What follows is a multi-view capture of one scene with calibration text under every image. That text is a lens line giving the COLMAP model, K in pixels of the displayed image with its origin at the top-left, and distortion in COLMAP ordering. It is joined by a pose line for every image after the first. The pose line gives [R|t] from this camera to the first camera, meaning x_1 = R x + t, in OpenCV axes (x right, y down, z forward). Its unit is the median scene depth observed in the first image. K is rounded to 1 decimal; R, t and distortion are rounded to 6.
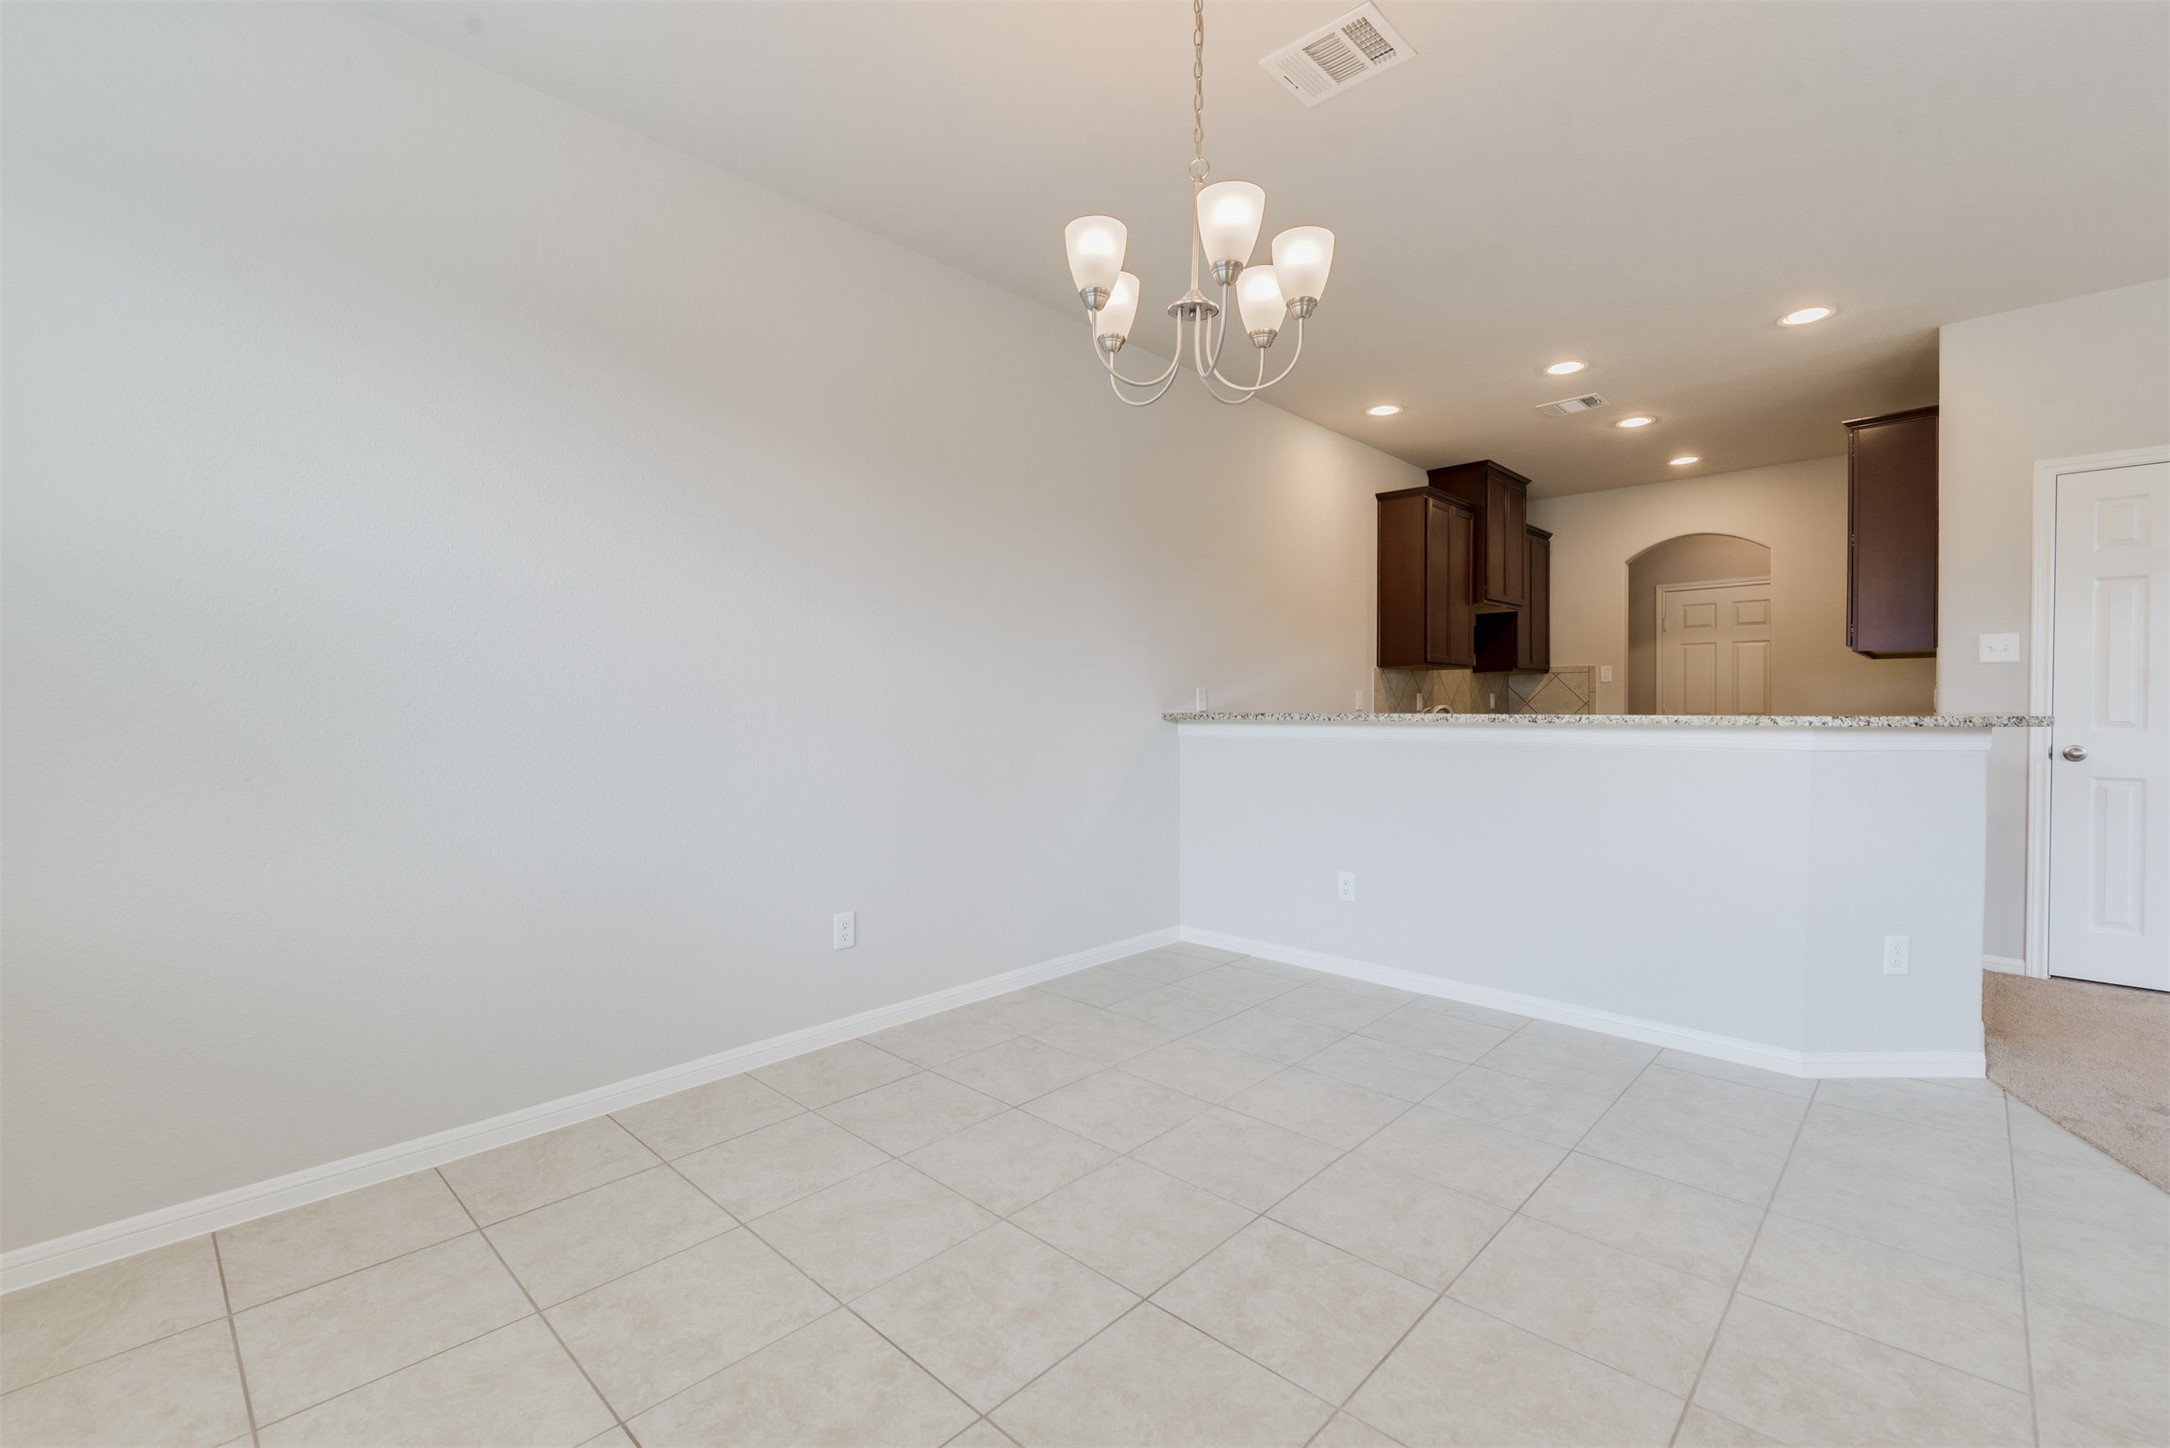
lens RADIAL K [[935.2, 0, 1079.5], [0, 935.2, 718.1], [0, 0, 1]] dist [0.000646, -0.000822]
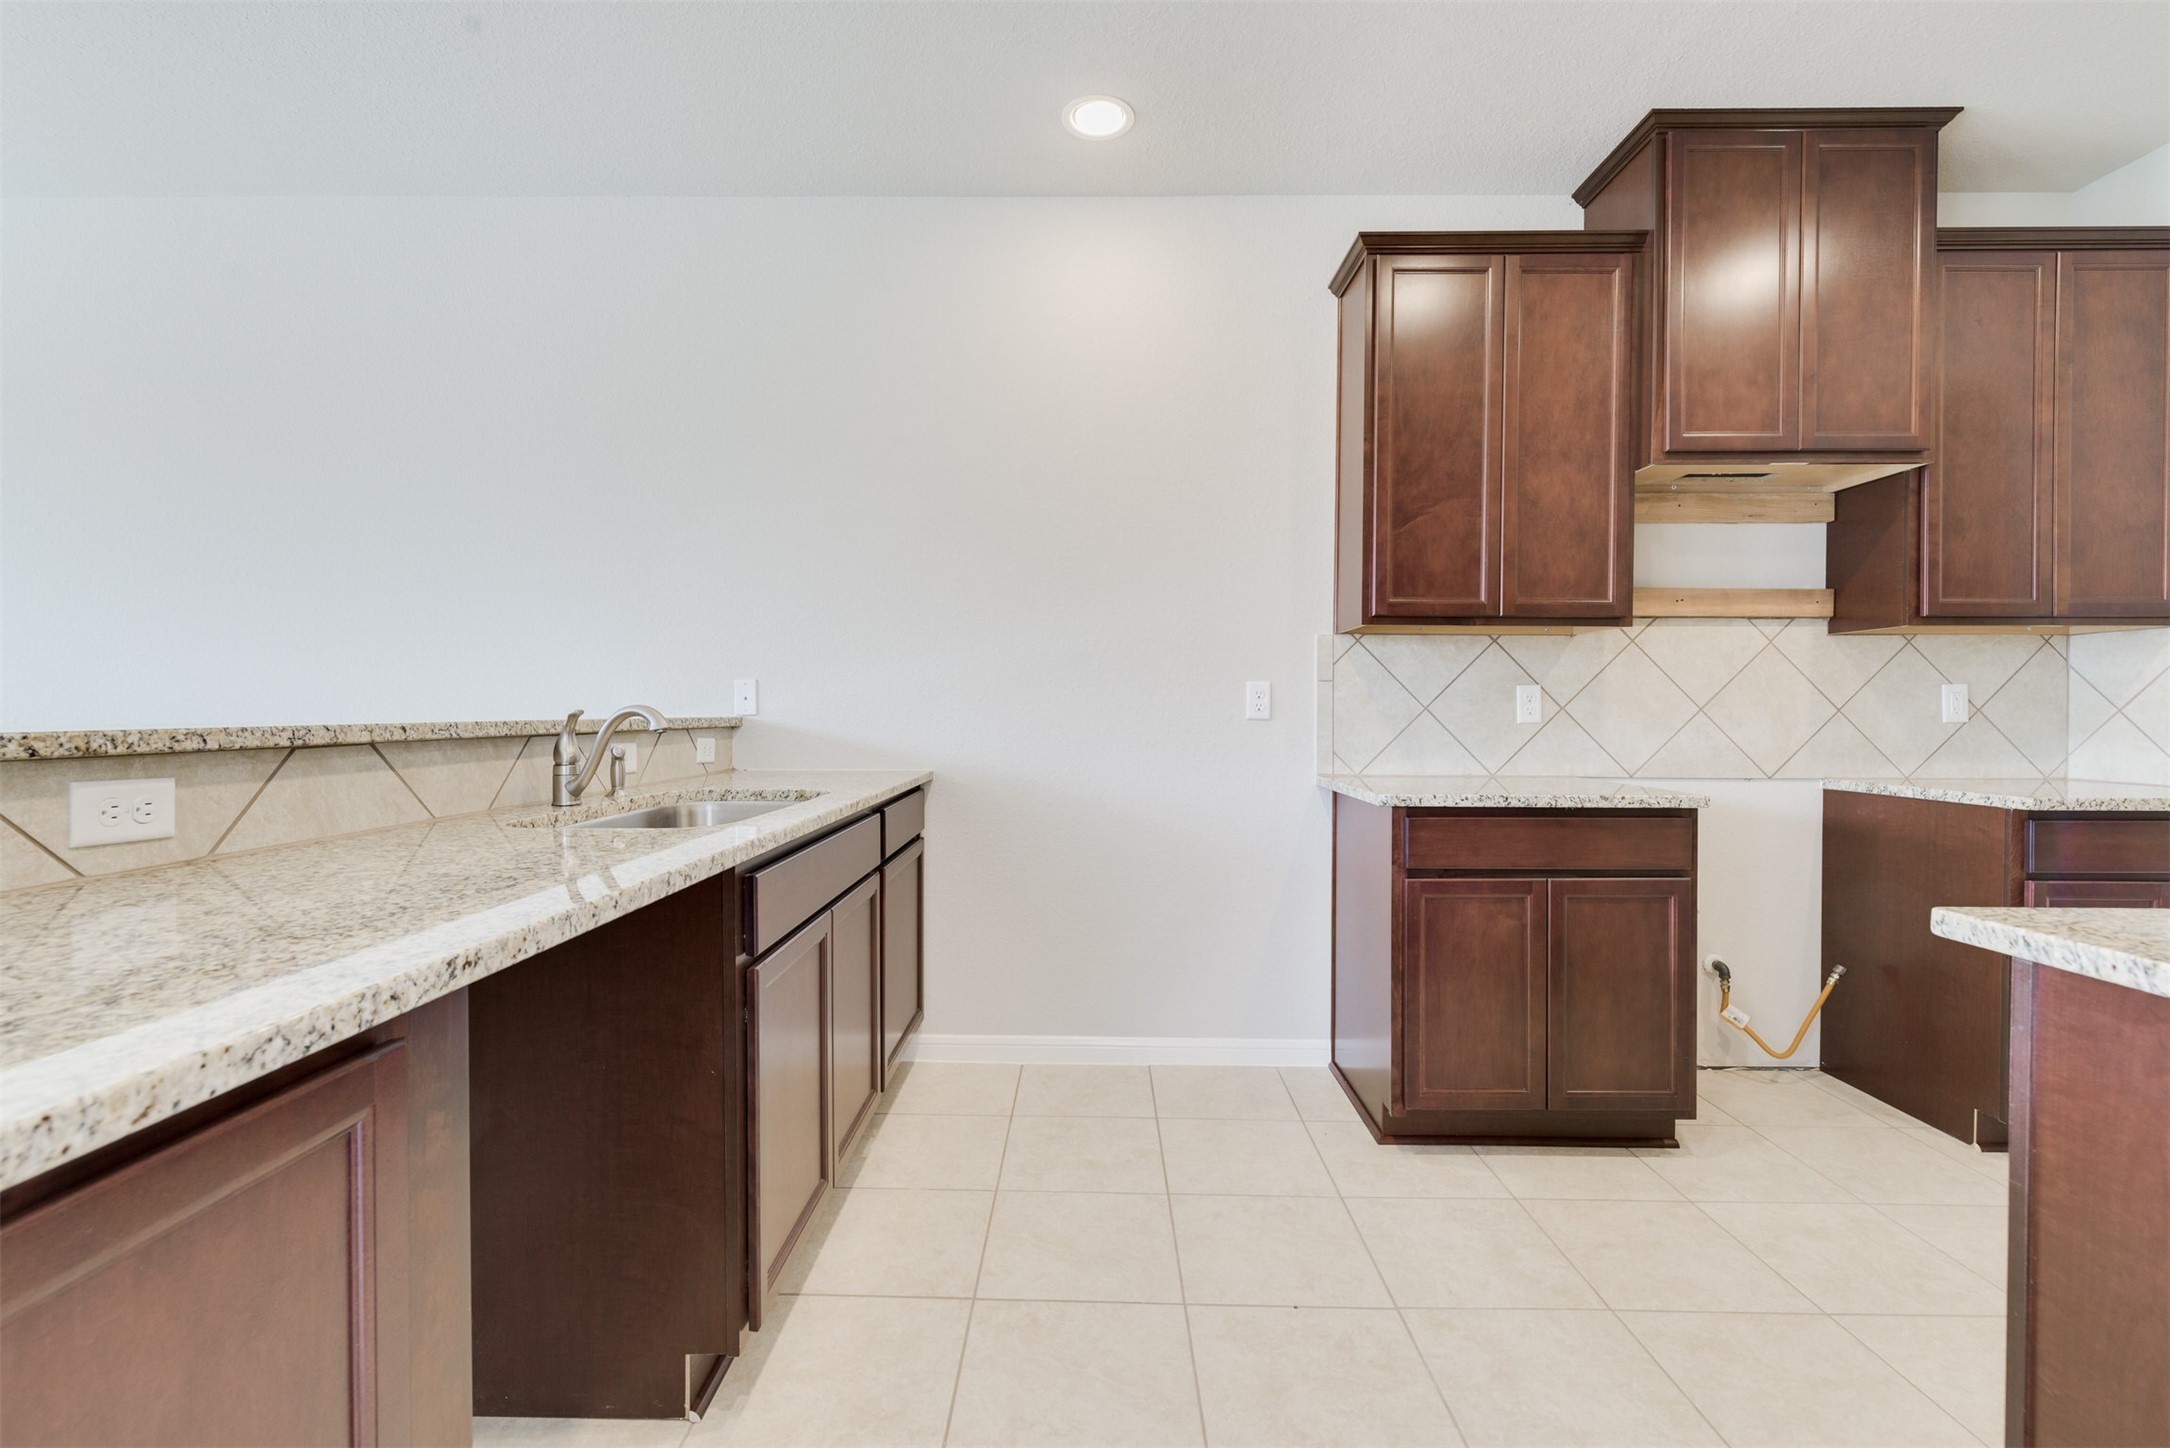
lens RADIAL K [[930.2, 0, 1080.7], [0, 930.2, 718.1], [0, 0, 1]] dist [0.001493, -0.000581]
pose [[0.684712, 0.012788, -0.728701, 0.774115], [-0.016376, 0.999864, 0.002159, -0.011008], [0.728629, 0.010455, 0.684828, 0.744004]]
